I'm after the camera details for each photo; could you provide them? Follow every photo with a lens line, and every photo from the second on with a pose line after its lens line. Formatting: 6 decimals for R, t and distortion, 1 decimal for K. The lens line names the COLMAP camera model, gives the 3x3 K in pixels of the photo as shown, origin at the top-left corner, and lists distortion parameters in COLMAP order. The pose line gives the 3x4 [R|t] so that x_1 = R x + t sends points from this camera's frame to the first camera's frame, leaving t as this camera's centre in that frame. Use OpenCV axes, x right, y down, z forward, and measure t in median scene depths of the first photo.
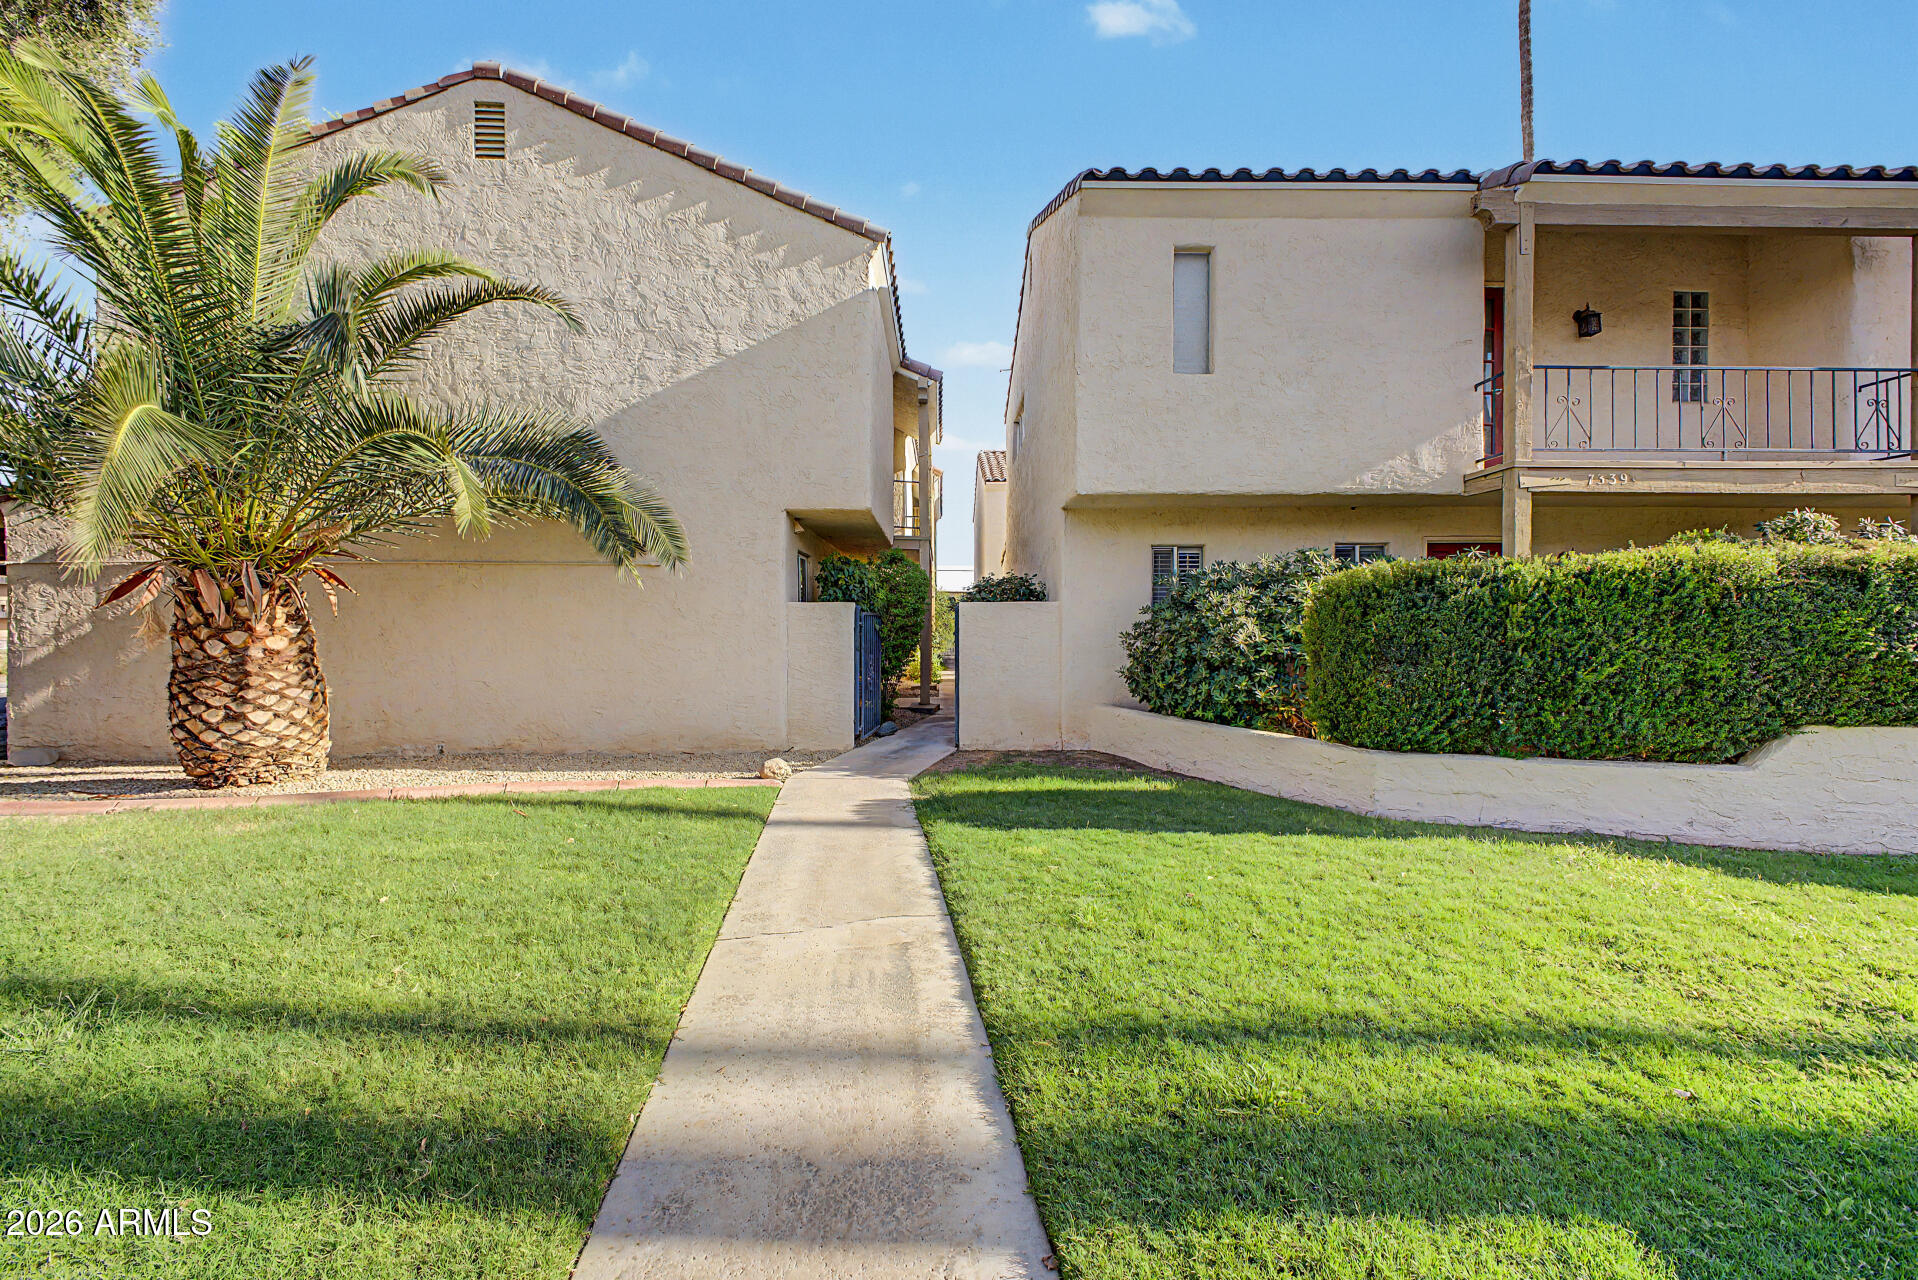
lens RADIAL K [[829.1, 0, 963.2], [0, 829.1, 629.0], [0, 0, 1]] dist [0.000539, -0.001471]
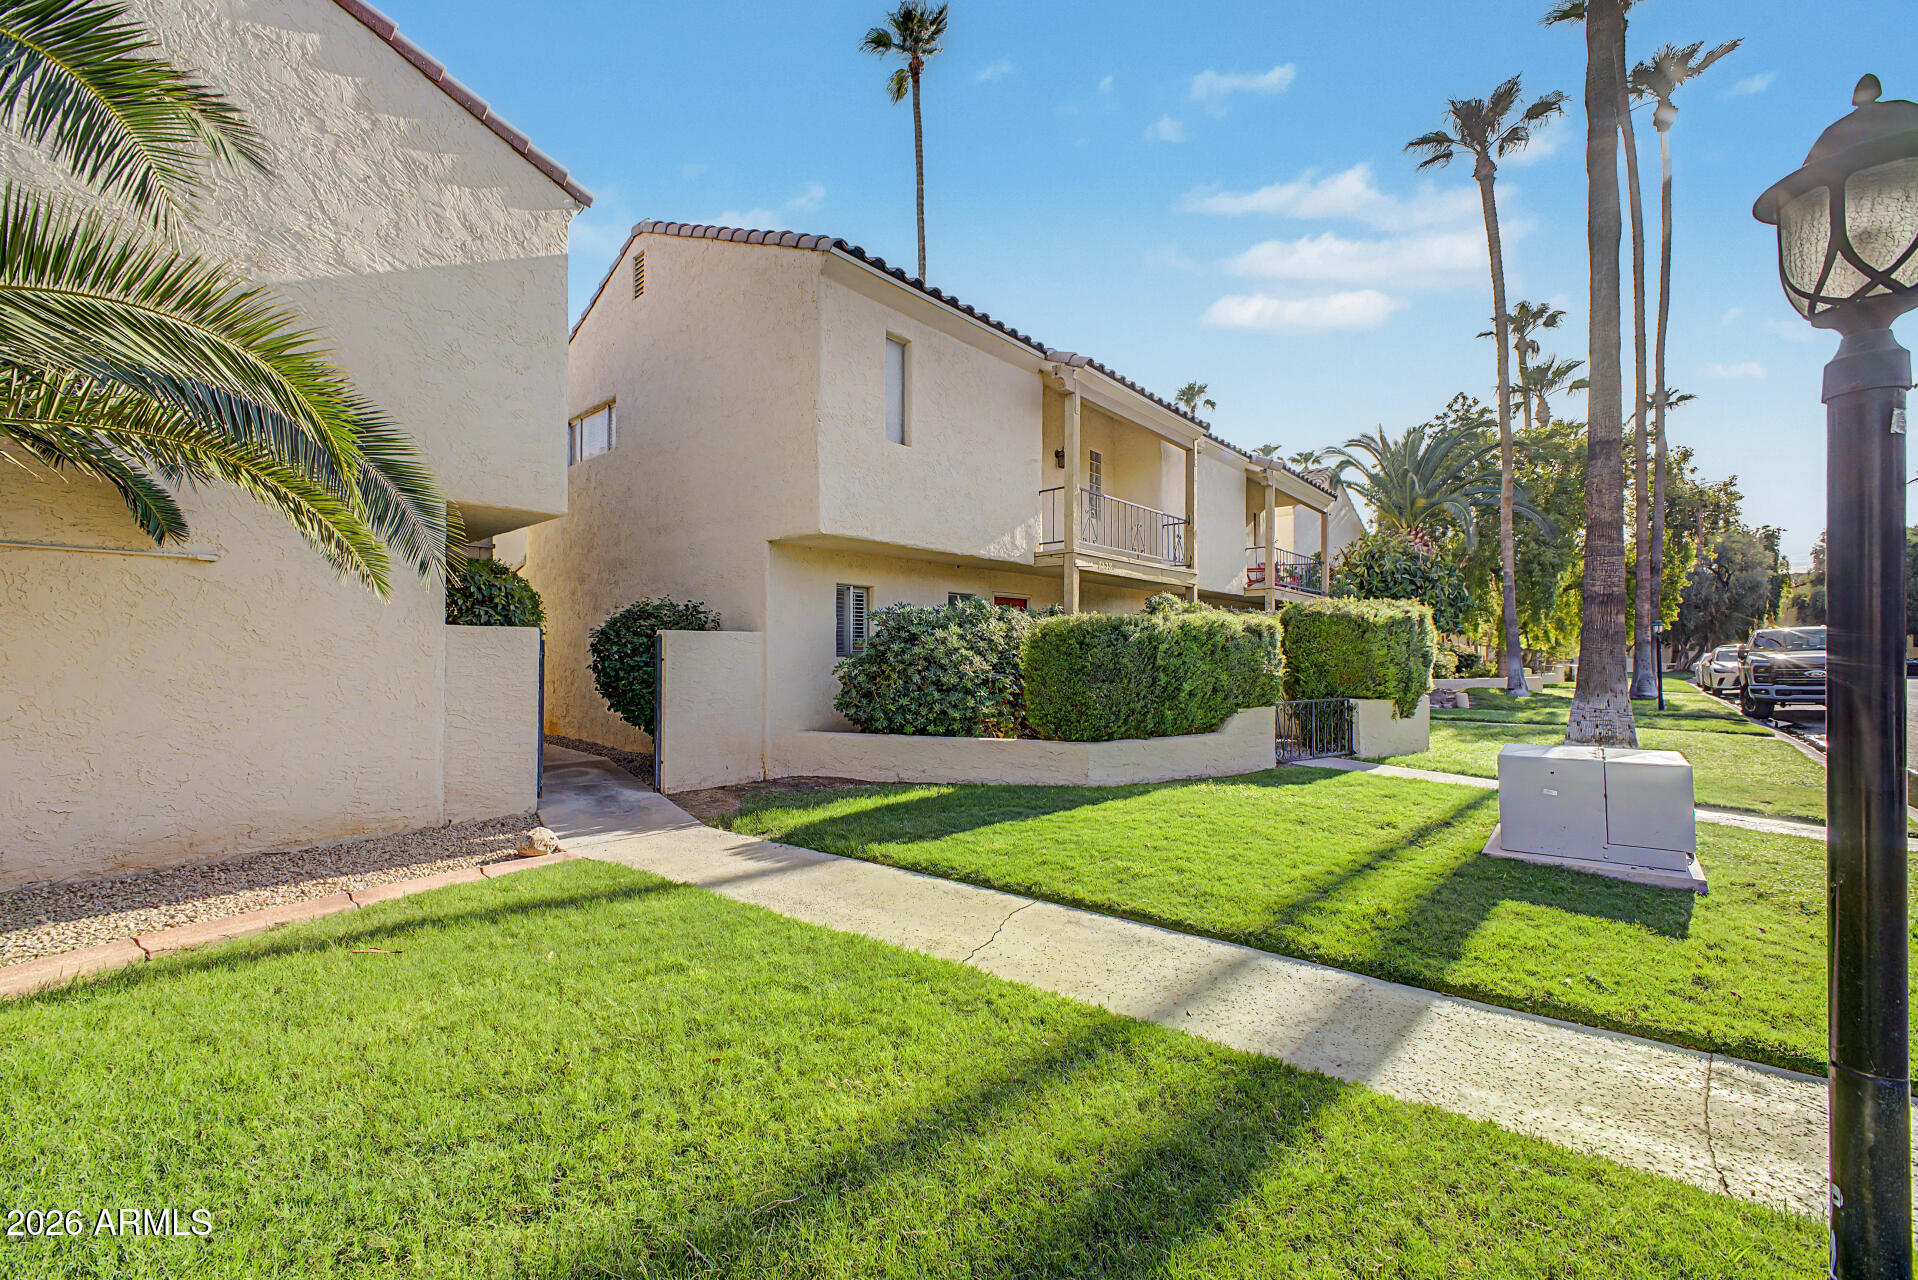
lens RADIAL K [[829.1, 0, 965.7], [0, 829.1, 646.6], [0, 0, 1]] dist [0.000539, -0.001471]
pose [[0.626348, 0.009972, 0.779480, -0.600652], [0.002375, 0.999889, -0.014700, -0.000613], [-0.779540, 0.011058, 0.626255, 0.195813]]
